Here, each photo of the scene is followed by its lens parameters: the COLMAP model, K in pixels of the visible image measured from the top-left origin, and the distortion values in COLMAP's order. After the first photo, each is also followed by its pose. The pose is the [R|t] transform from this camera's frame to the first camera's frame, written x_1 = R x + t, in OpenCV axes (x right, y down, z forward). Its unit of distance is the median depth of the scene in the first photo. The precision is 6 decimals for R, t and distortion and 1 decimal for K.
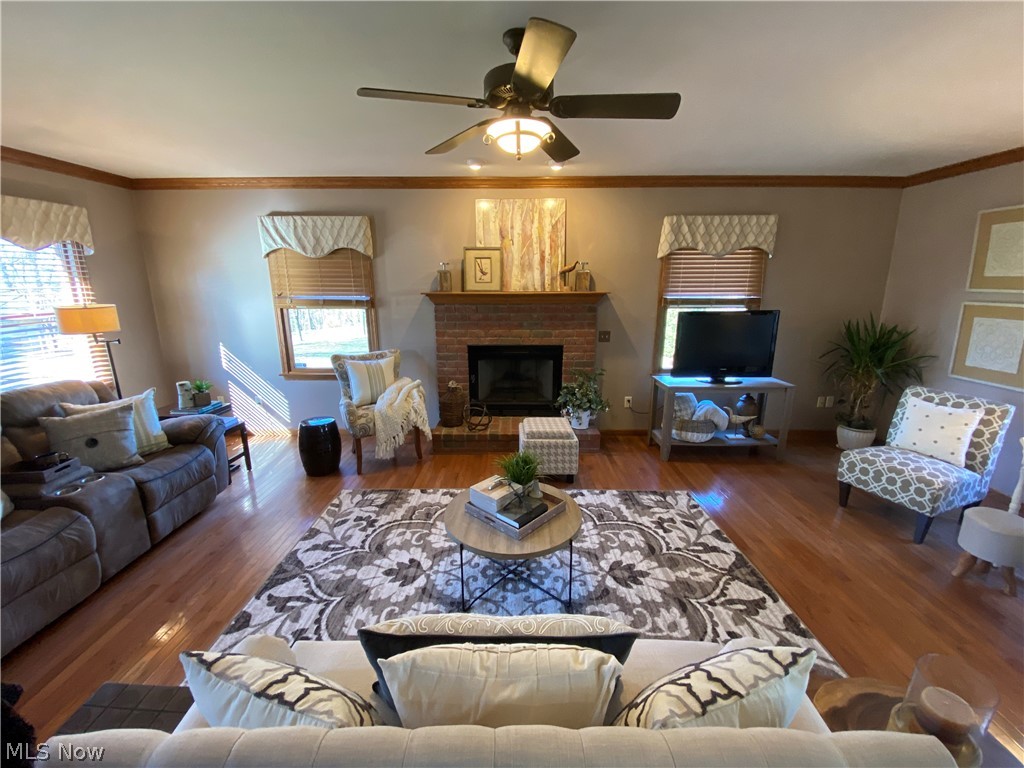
lens RADIAL K [[411.3, 0, 512.0], [0, 411.3, 384.0], [0, 0, 1]] dist [0.031186, -0.027030]
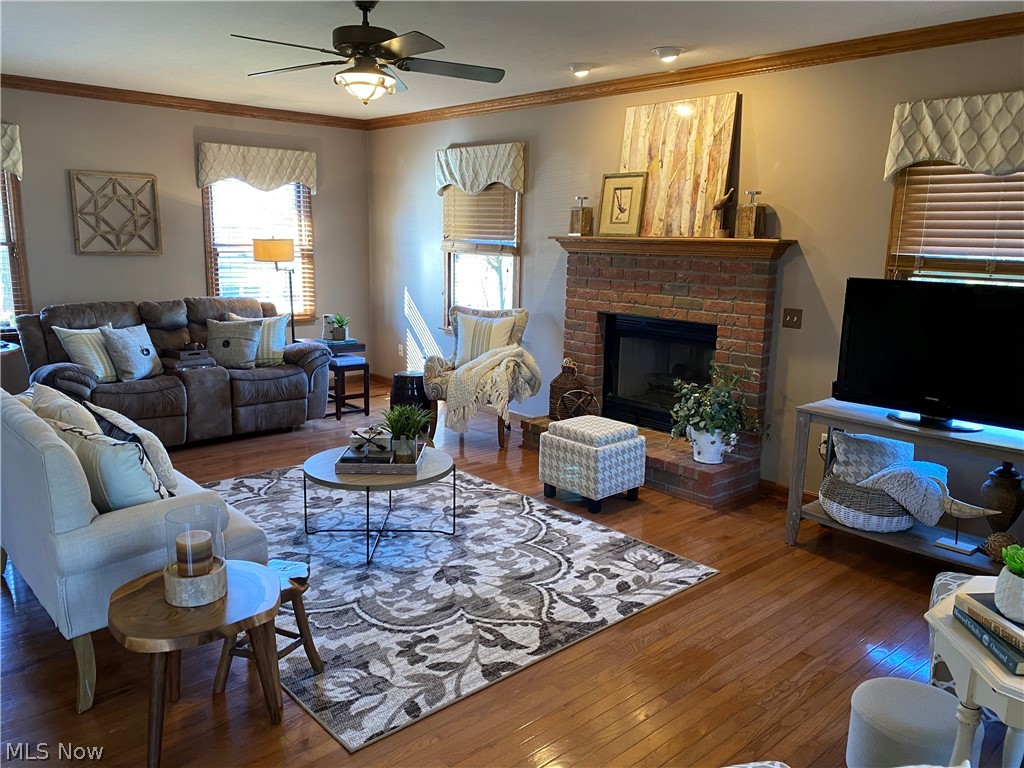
lens RADIAL K [[783.1, 0, 516.3], [0, 783.1, 380.8], [0, 0, 1]] dist [0.059238, -0.063108]
pose [[0.675663, 0.150260, -0.721735, 1.132554], [-0.189915, 0.981442, 0.026538, 0.018848], [0.712329, 0.119138, 0.691660, -0.019245]]
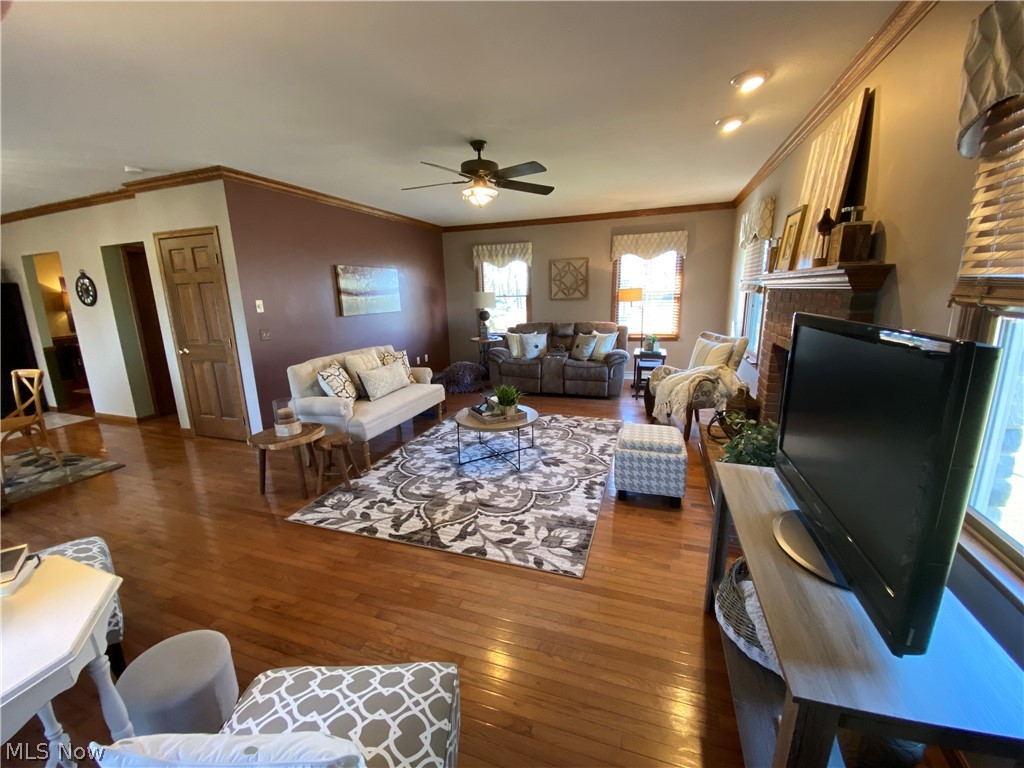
lens RADIAL K [[411.3, 0, 512.0], [0, 411.3, 384.0], [0, 0, 1]] dist [0.031186, -0.027030]
pose [[-0.318189, 0.216080, -0.923074, 1.128744], [-0.199644, 0.936571, 0.288057, -0.220029], [0.926768, 0.275942, -0.254867, 1.112905]]
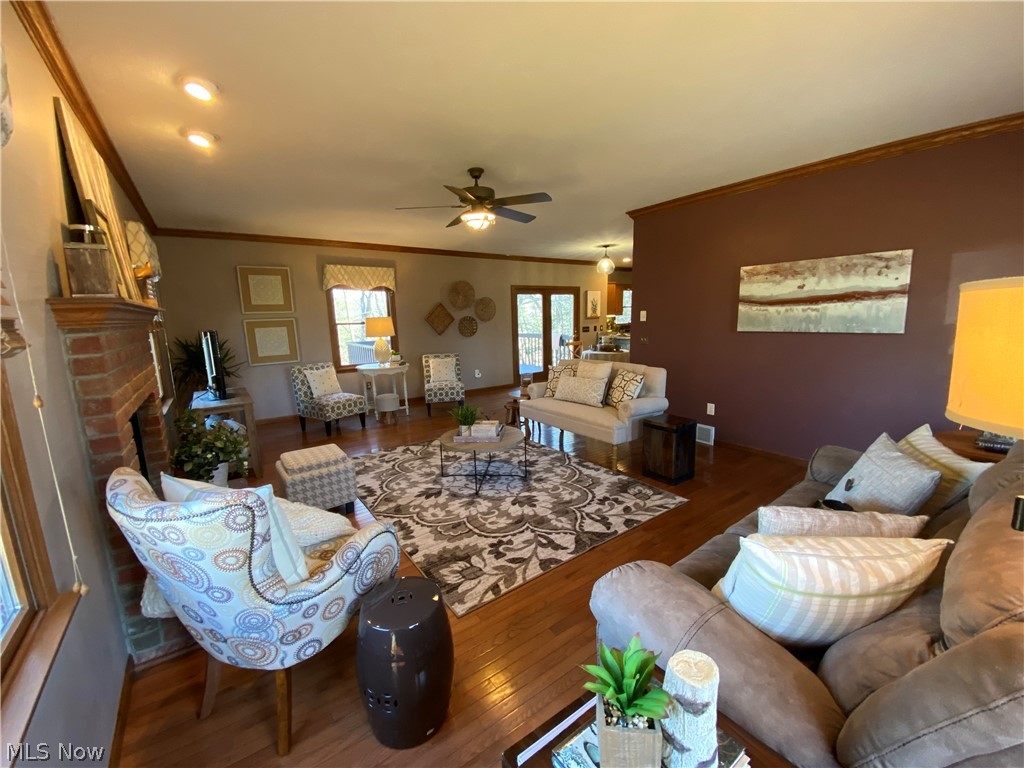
lens RADIAL K [[411.3, 0, 512.0], [0, 411.3, 384.0], [0, 0, 1]] dist [0.031186, -0.027030]
pose [[-0.585673, -0.115804, 0.802232, -1.027427], [0.221211, 0.929332, 0.295648, -0.251641], [-0.779777, 0.350616, -0.518668, 1.293689]]
